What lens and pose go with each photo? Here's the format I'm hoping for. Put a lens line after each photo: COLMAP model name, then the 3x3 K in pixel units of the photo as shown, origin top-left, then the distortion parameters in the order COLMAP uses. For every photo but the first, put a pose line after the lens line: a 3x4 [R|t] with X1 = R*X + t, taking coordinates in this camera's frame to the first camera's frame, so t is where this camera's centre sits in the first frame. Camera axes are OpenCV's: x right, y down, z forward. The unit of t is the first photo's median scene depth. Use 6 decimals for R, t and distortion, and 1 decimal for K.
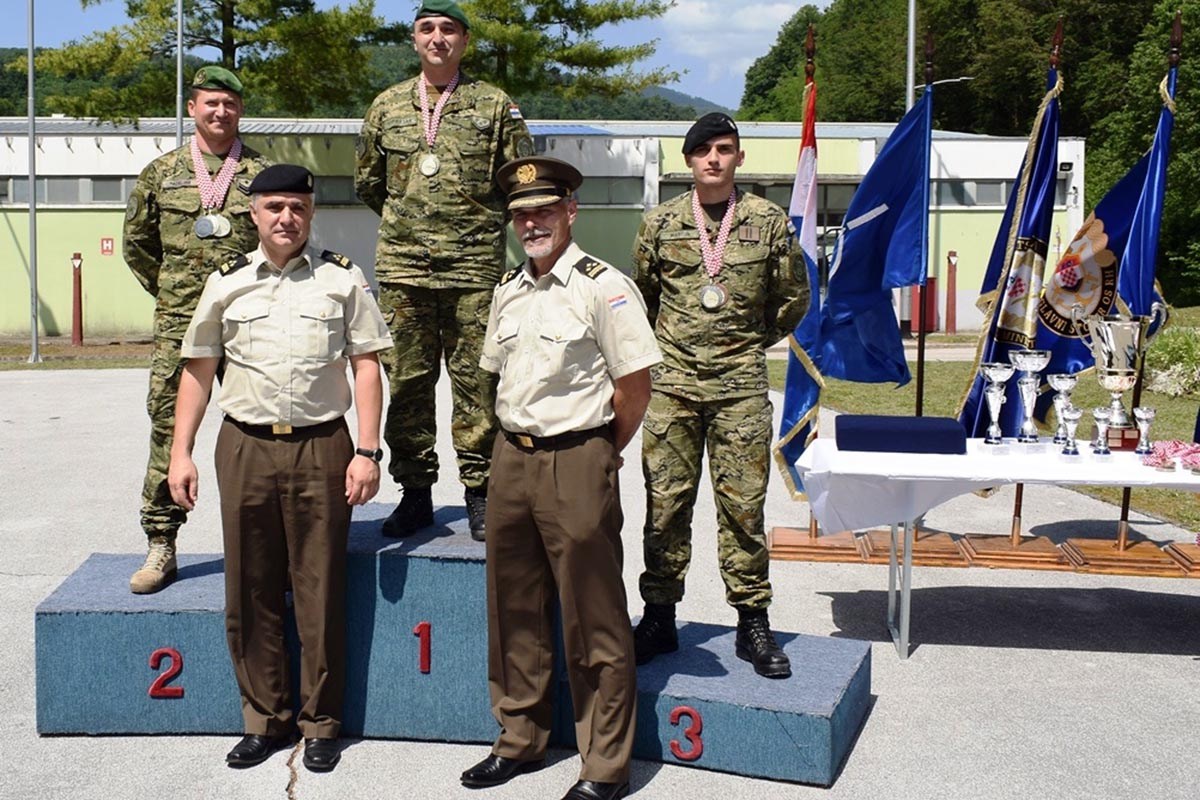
lens RADIAL K [[1380.1, 0, 466.1], [0, 1380.1, 331.6], [0, 0, 1]] dist [-0.020085, 0.009940]
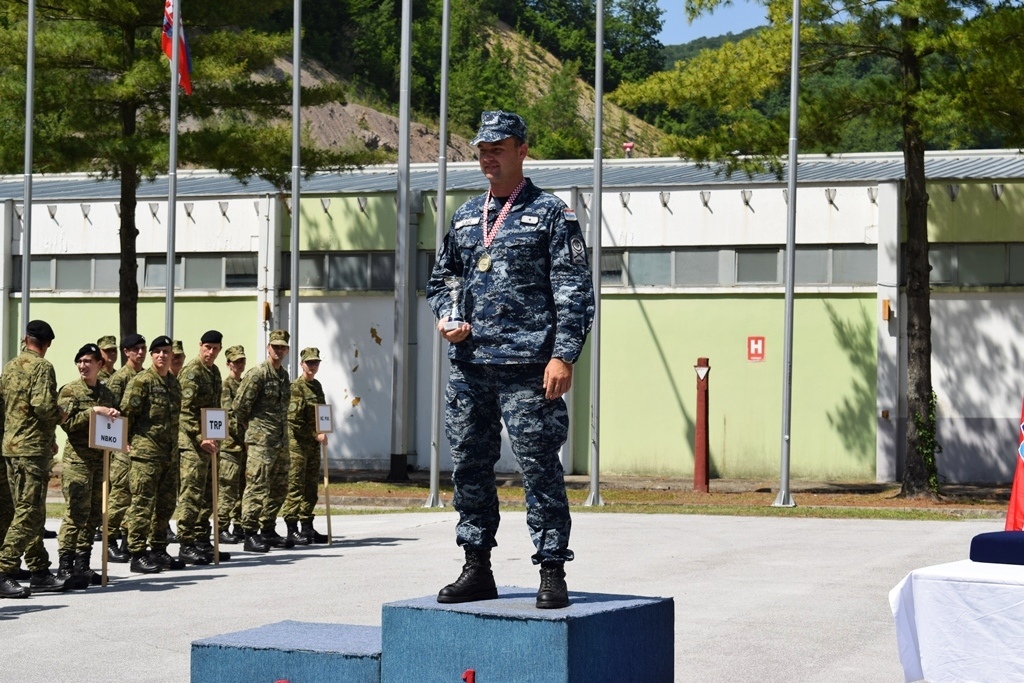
lens RADIAL K [[2403.0, 0, 512.0], [0, 2403.0, 341.5], [0, 0, 1]] dist [-0.107554, -0.230673]
pose [[0.907915, 0.001830, -0.419150, 0.467092], [-0.028943, 0.997877, -0.058336, 0.027362], [0.418153, 0.065096, 0.906041, -0.464757]]
